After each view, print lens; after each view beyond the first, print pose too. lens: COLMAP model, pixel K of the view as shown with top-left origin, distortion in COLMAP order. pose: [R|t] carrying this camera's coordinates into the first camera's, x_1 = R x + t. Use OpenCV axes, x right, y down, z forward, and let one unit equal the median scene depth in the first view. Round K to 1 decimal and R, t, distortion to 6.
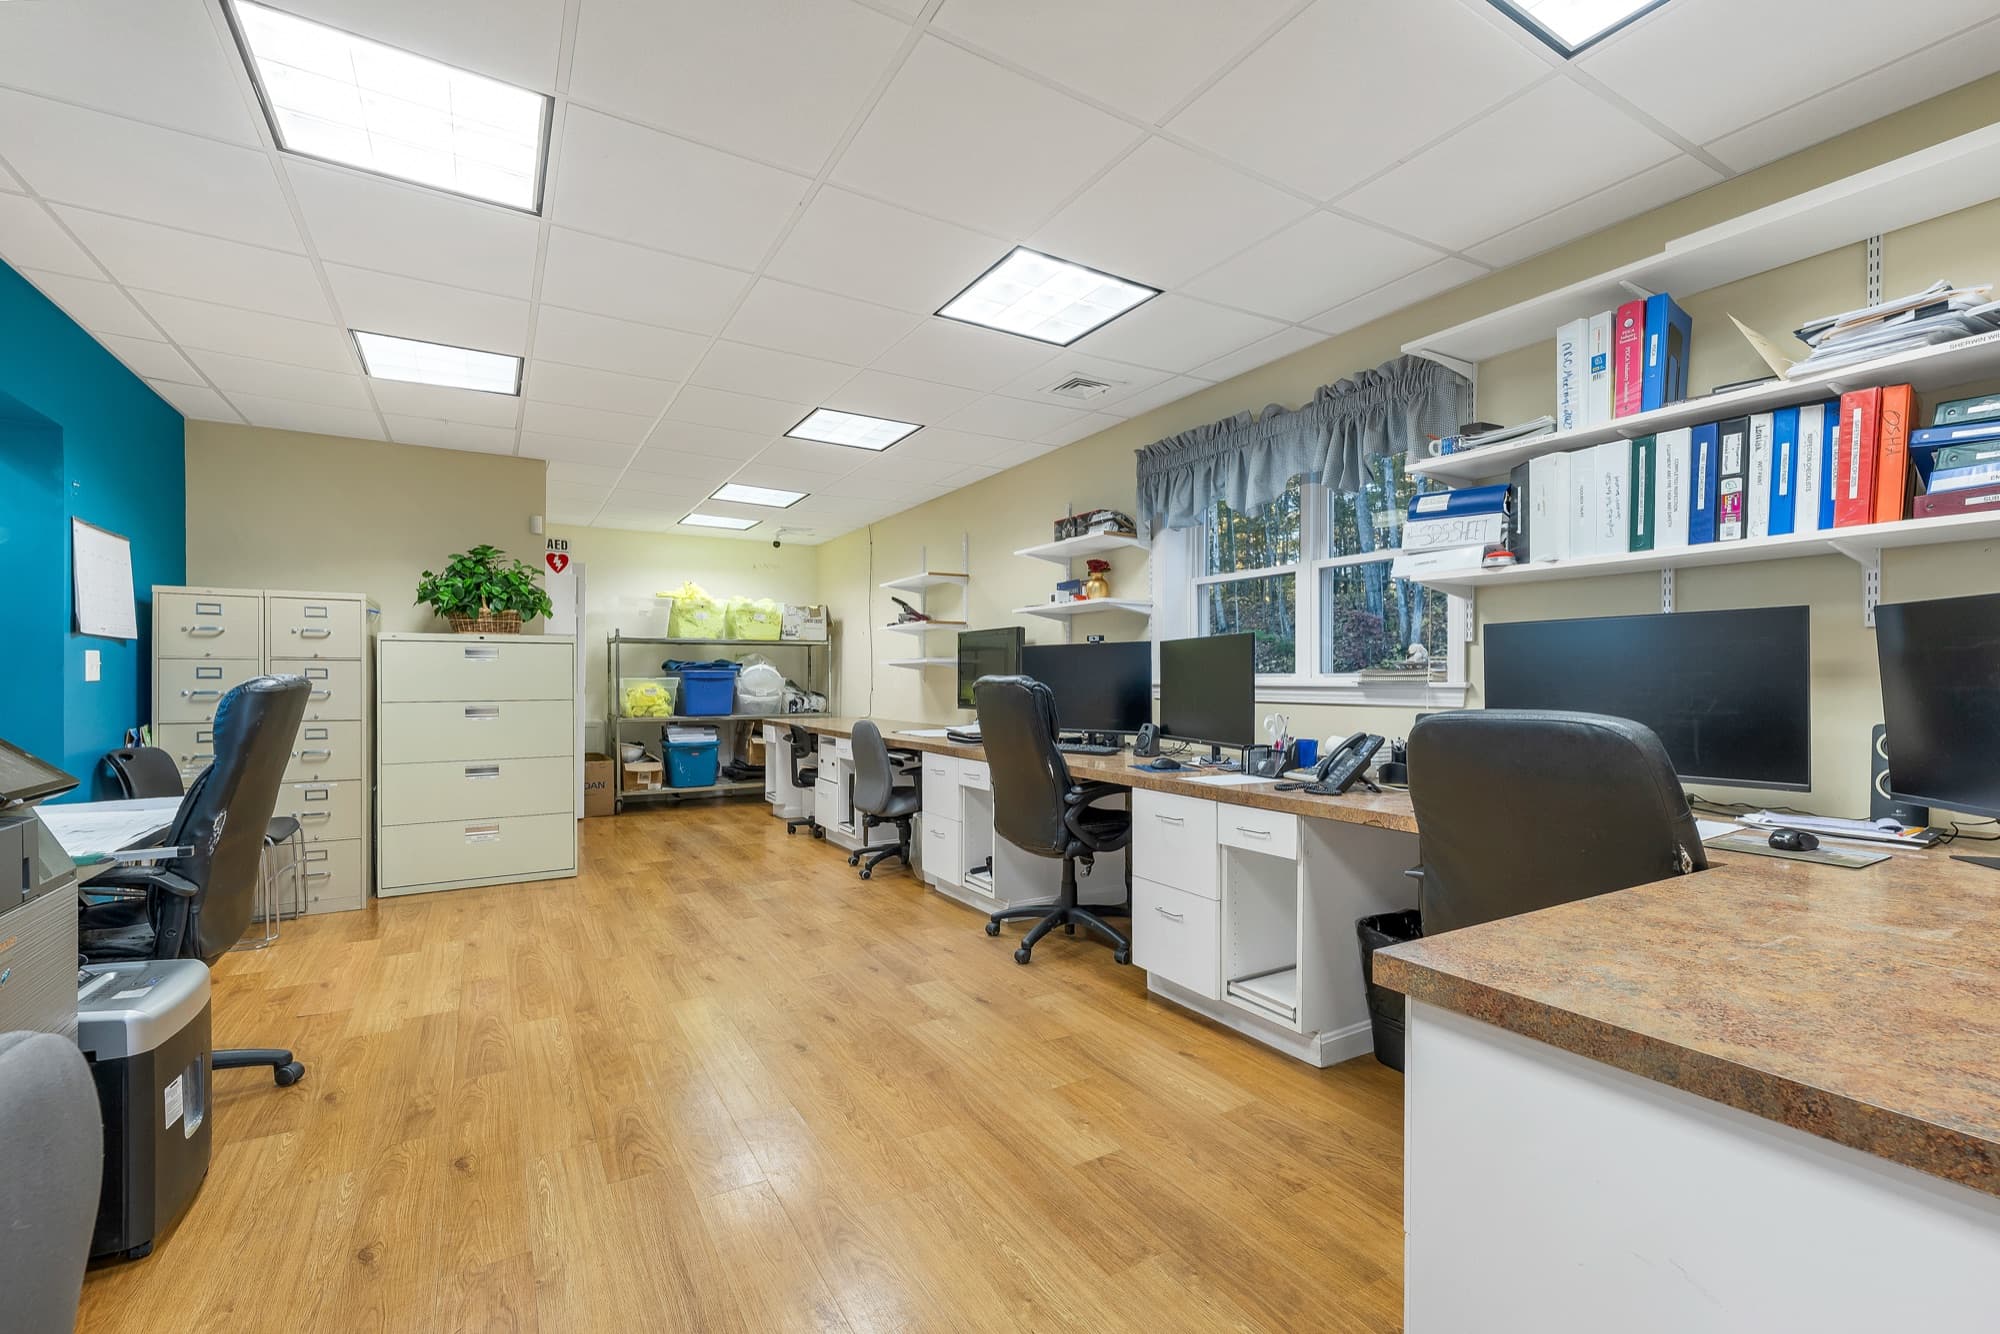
lens RADIAL K [[853.9, 0, 1001.1], [0, 853.9, 679.8], [0, 0, 1]] dist [0.002010, -0.000667]
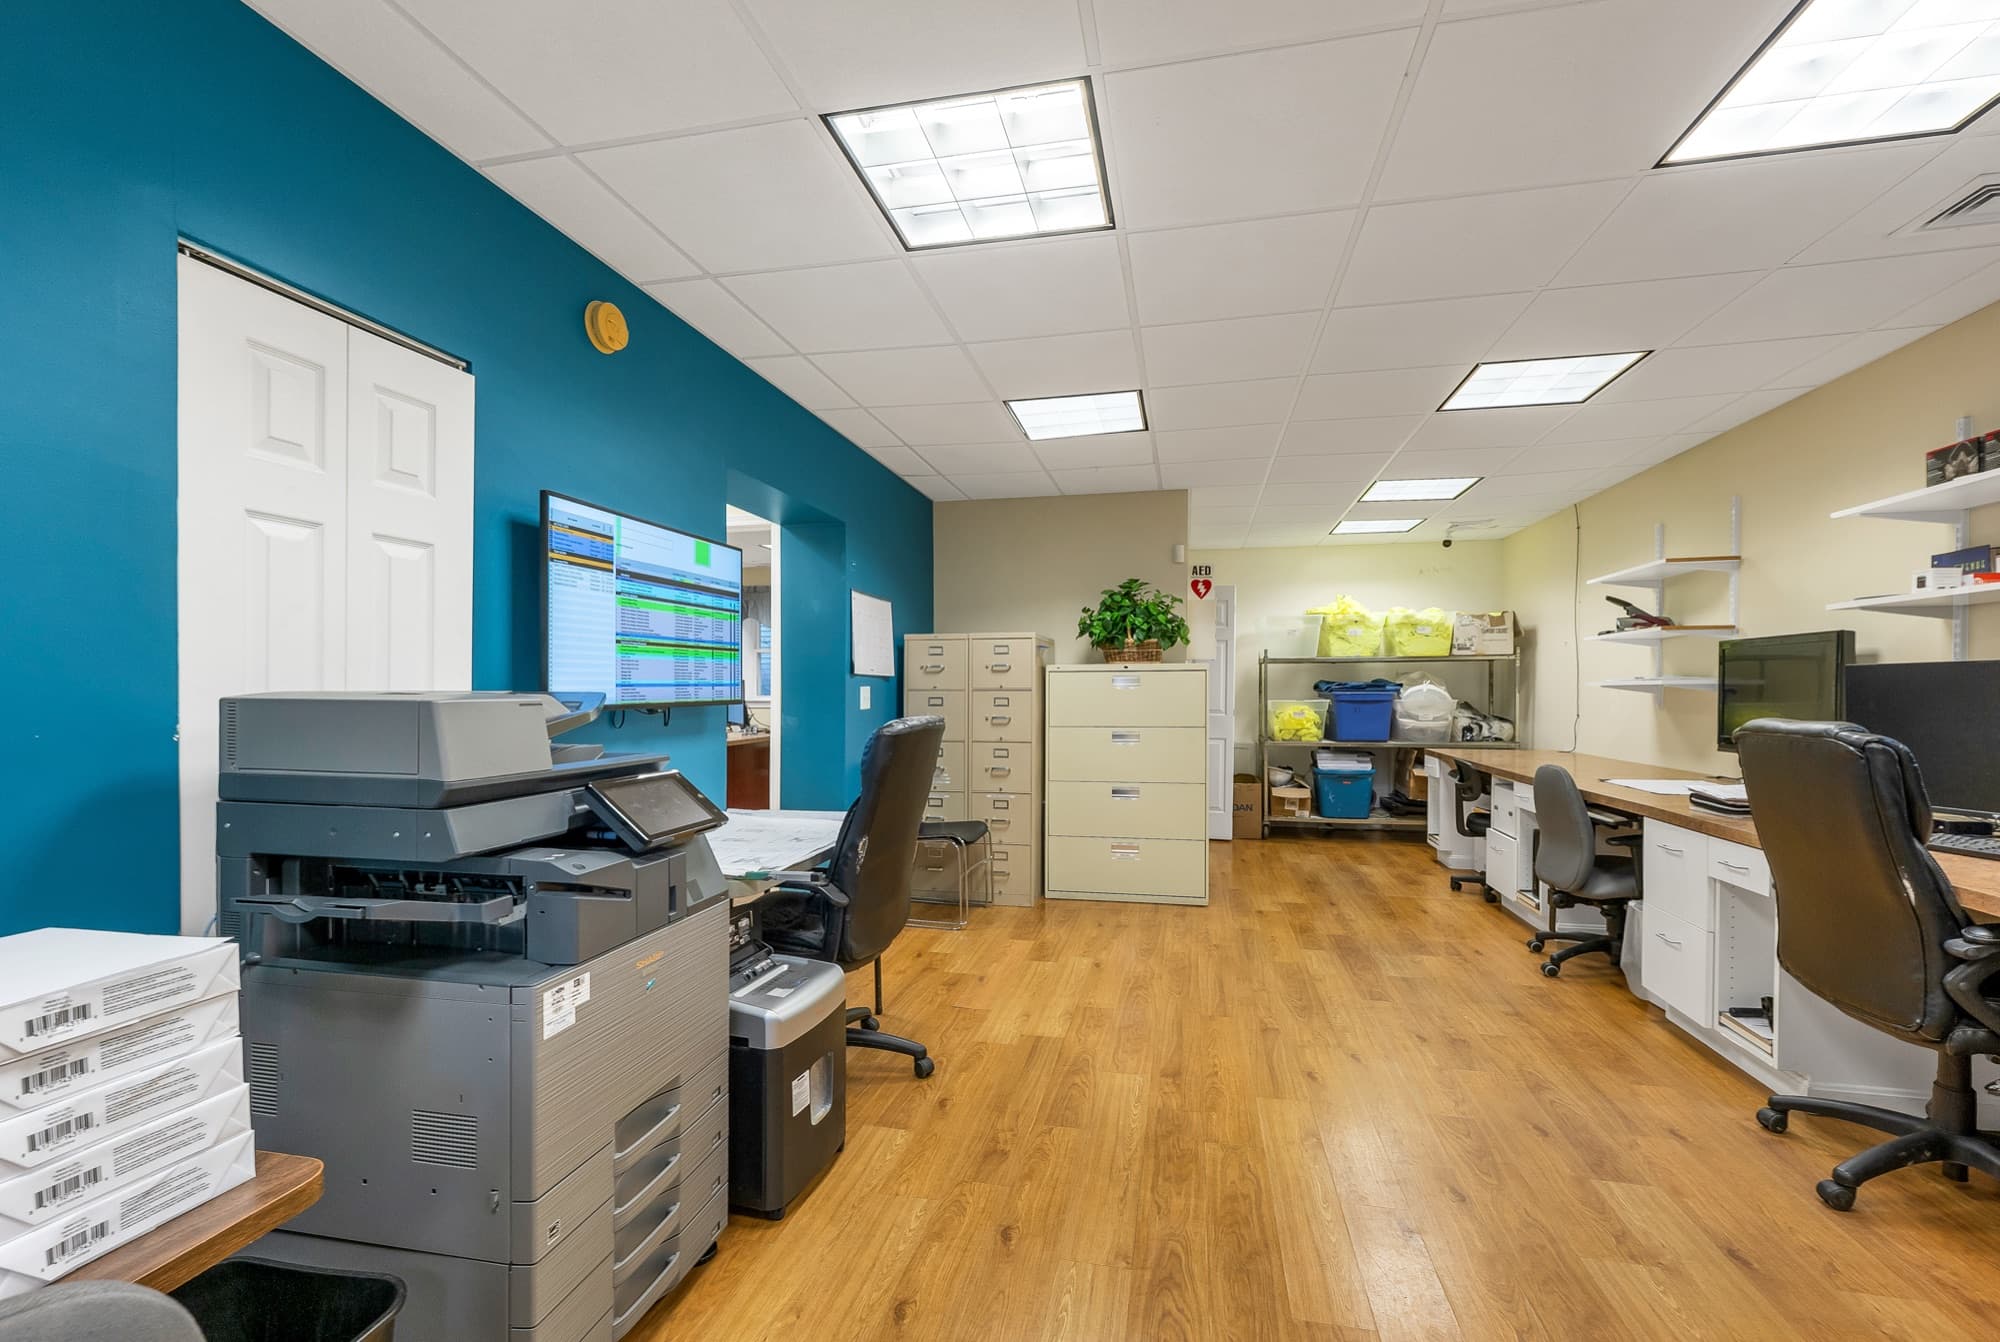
lens RADIAL K [[853.9, 0, 996.4], [0, 853.9, 700.4], [0, 0, 1]] dist [0.002010, -0.000667]
pose [[0.720745, 0.008575, -0.693147, 0.012220], [-0.000309, 0.999927, 0.012050, -0.024381], [0.693200, -0.008471, 0.720696, 0.150040]]
